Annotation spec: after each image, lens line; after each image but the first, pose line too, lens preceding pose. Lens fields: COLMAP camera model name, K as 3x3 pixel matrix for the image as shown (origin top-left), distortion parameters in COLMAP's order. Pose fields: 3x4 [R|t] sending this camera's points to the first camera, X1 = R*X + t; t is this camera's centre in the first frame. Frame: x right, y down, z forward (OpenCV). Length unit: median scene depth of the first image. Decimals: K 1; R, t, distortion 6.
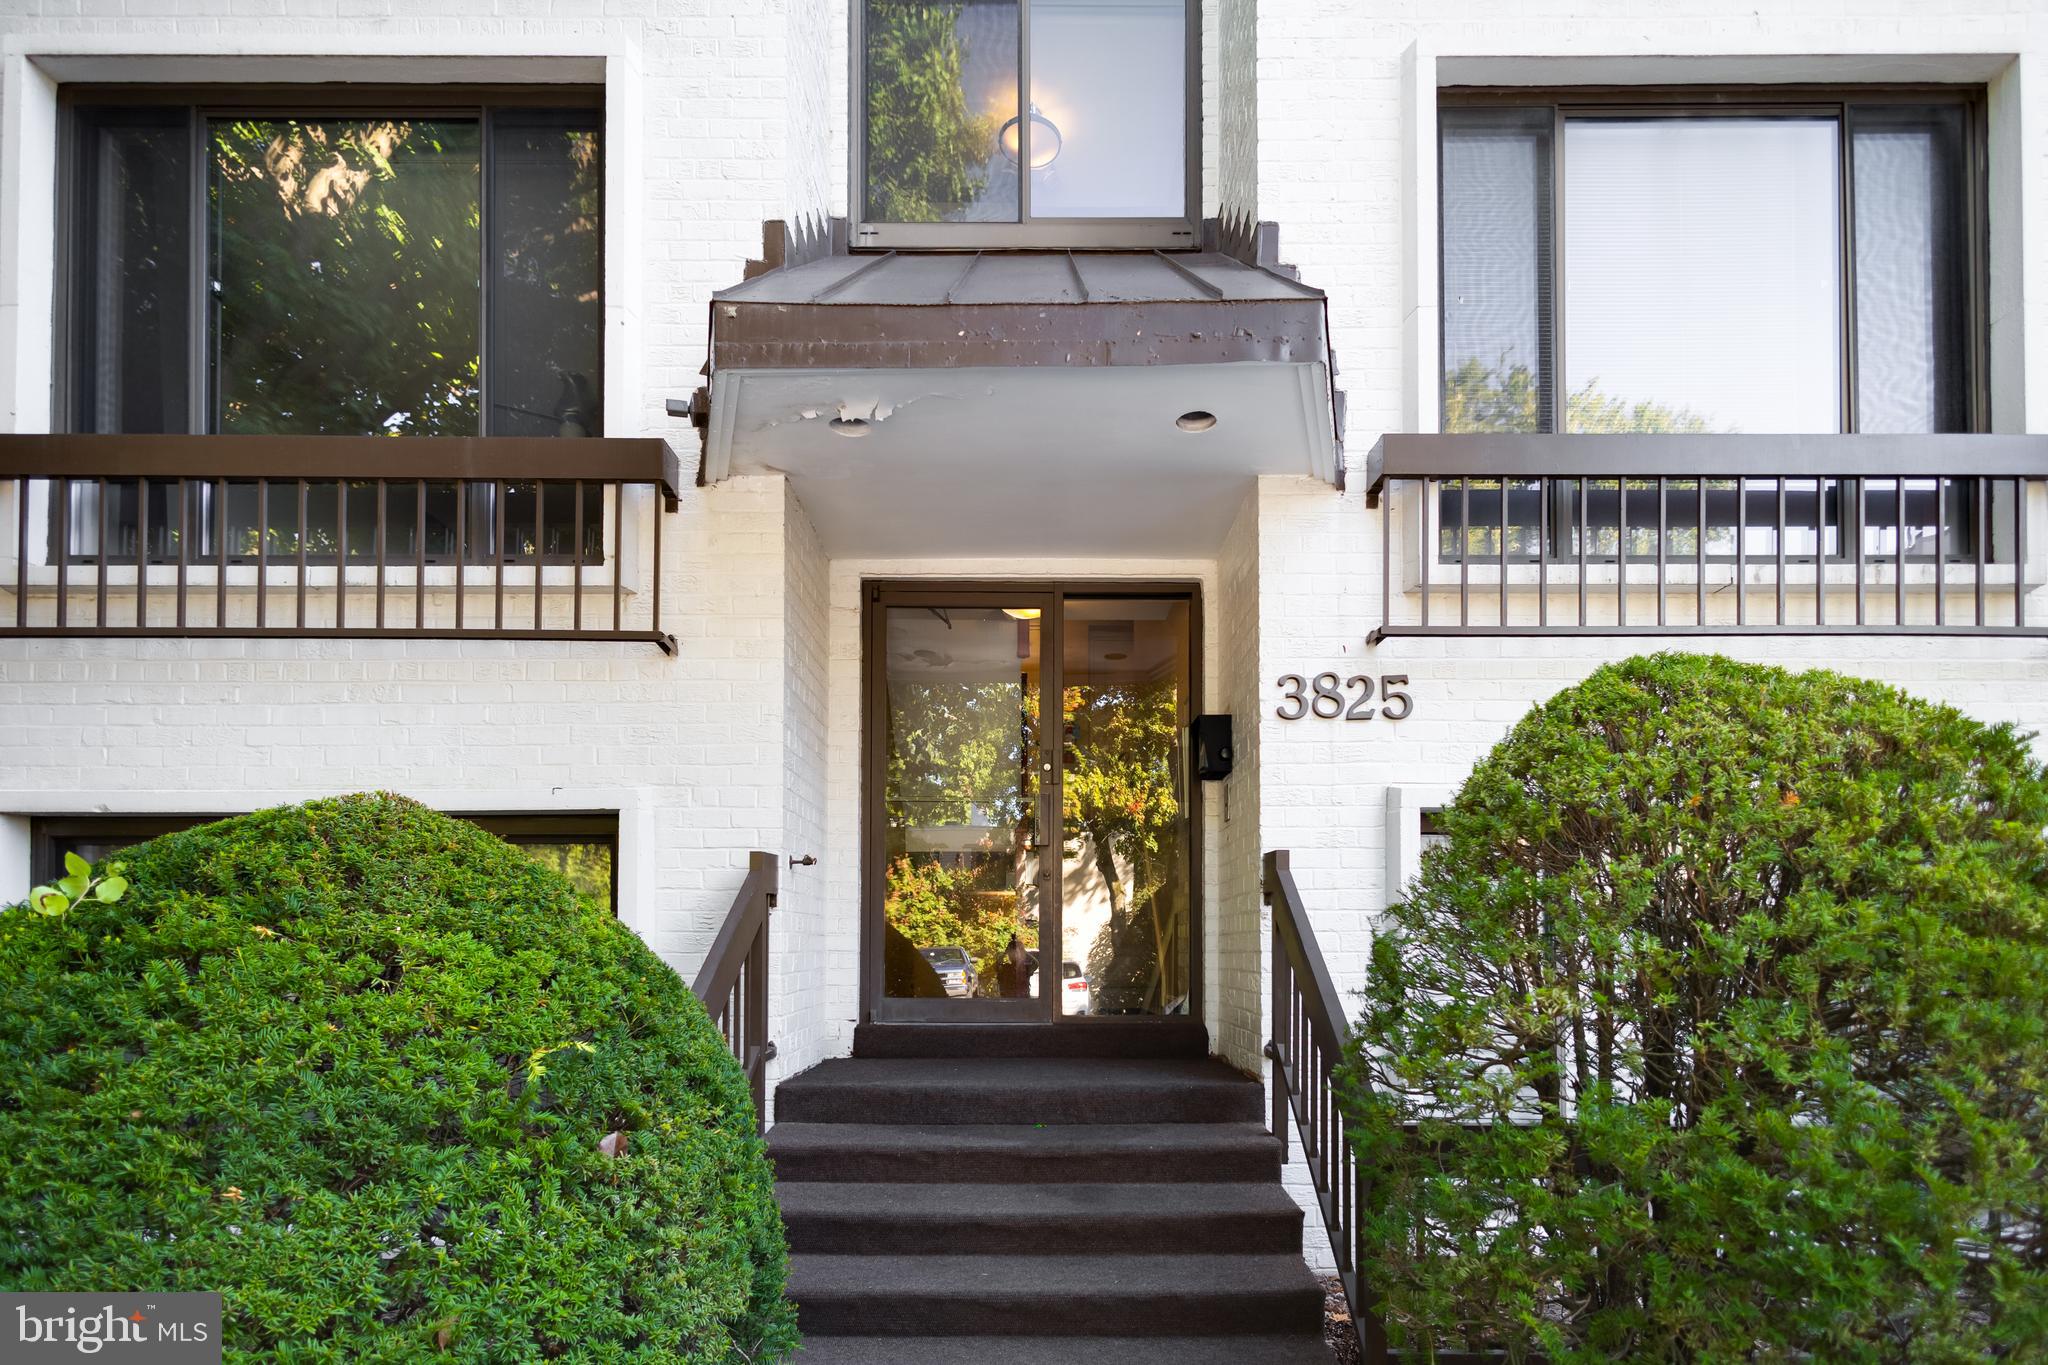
lens RADIAL K [[978.7, 0, 1001.9], [0, 978.7, 726.3], [0, 0, 1]] dist [0.061187, -0.041816]
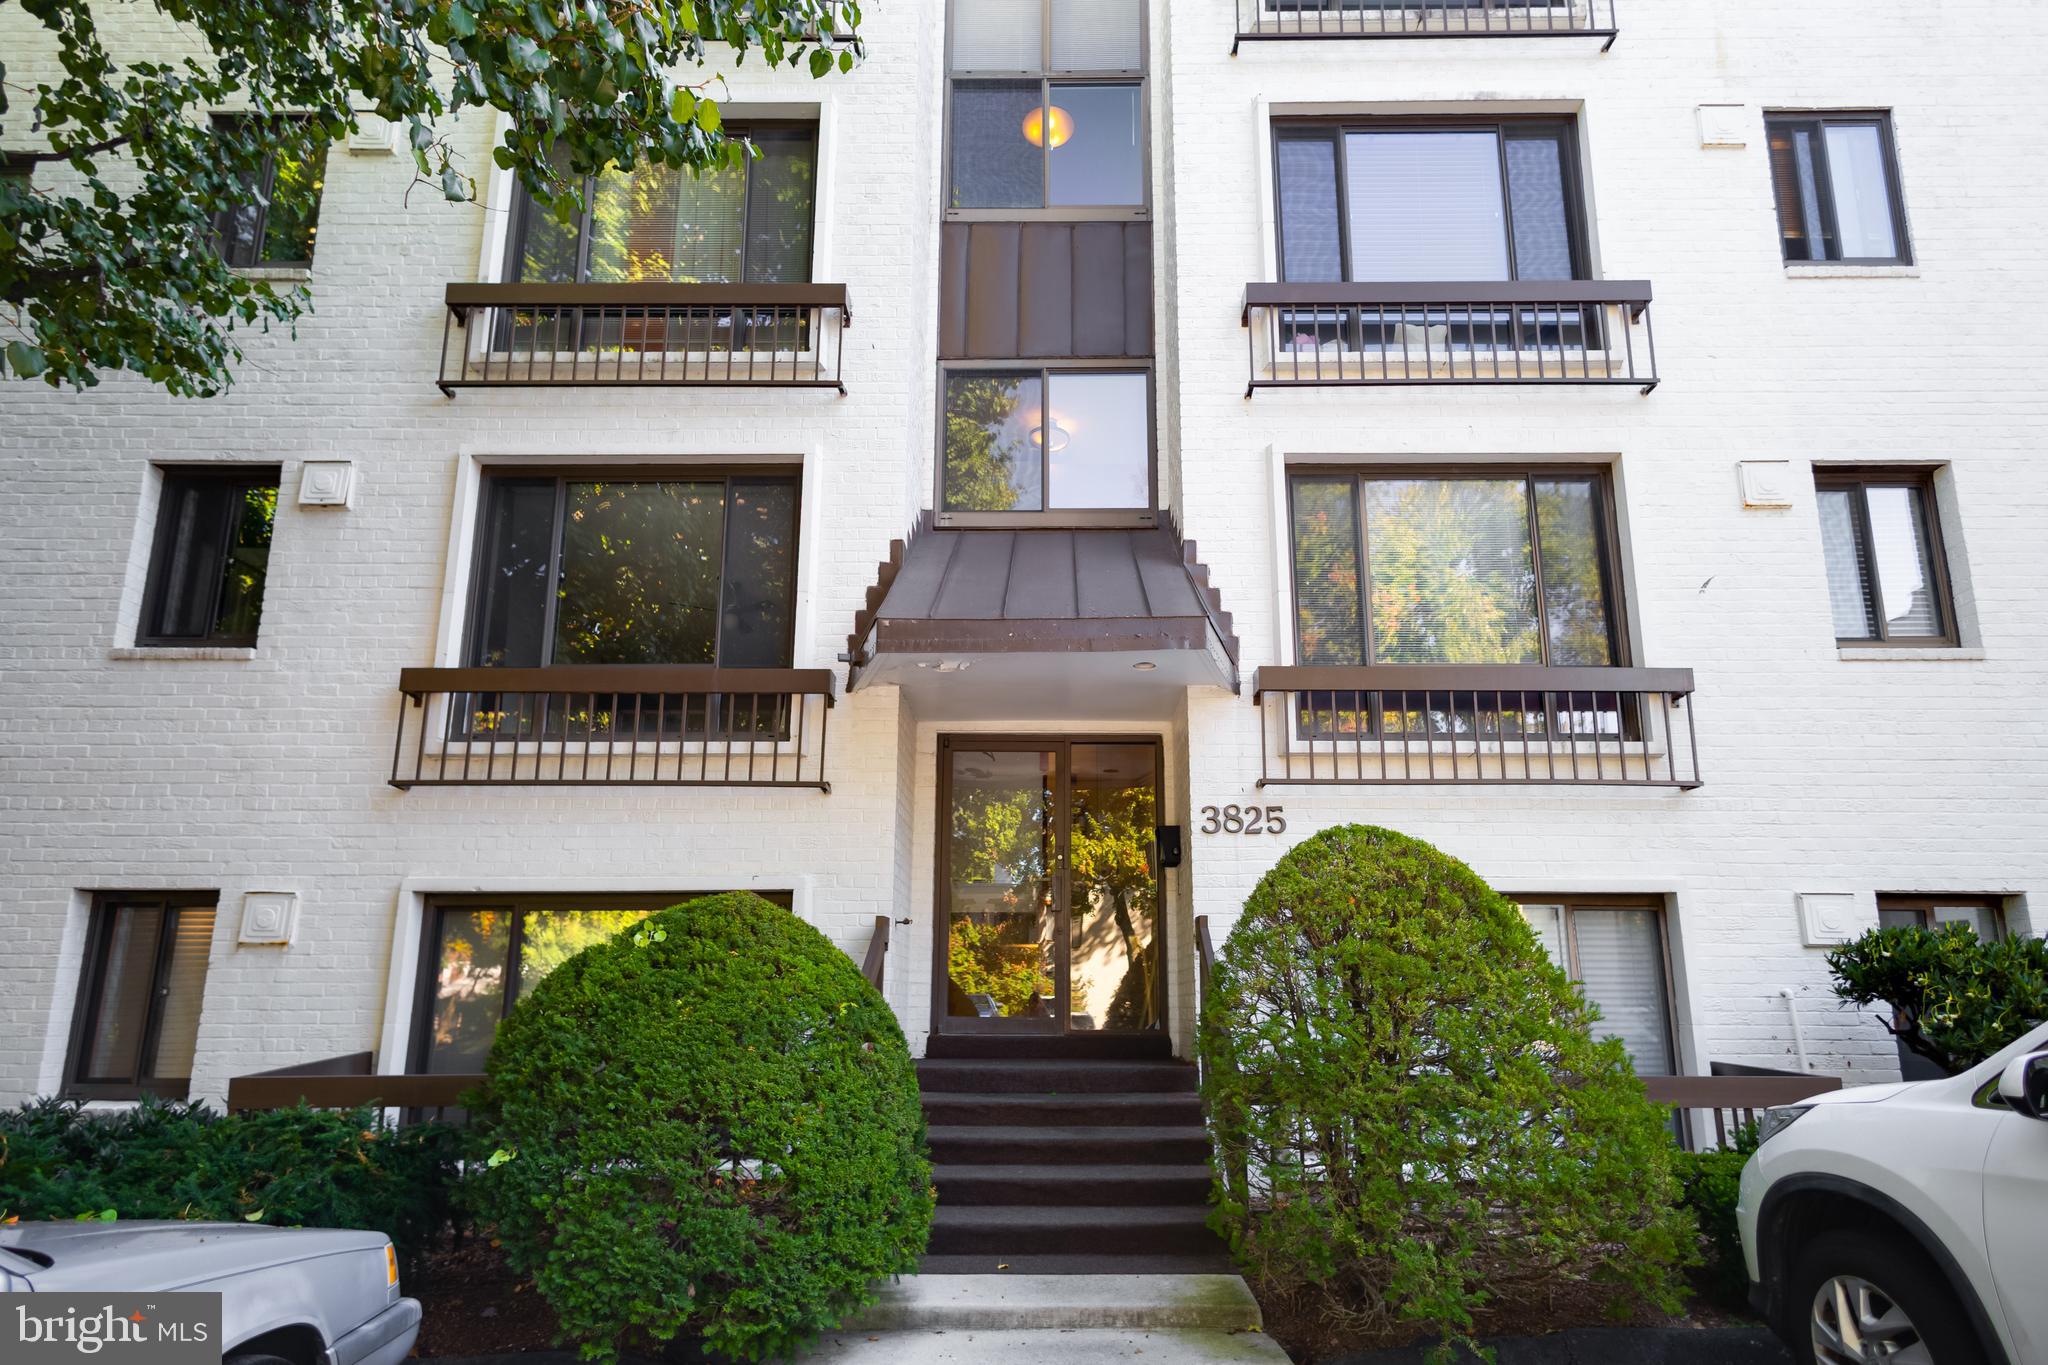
lens RADIAL K [[965.8, 0, 1028.4], [0, 965.8, 741.7], [0, 0, 1]] dist [0.003240, -0.000213]
pose [[0.999982, 0.003851, 0.004706, -0.010450], [-0.003657, 0.999173, -0.040493, -0.084706], [-0.004858, 0.040475, 0.999169, -0.534036]]
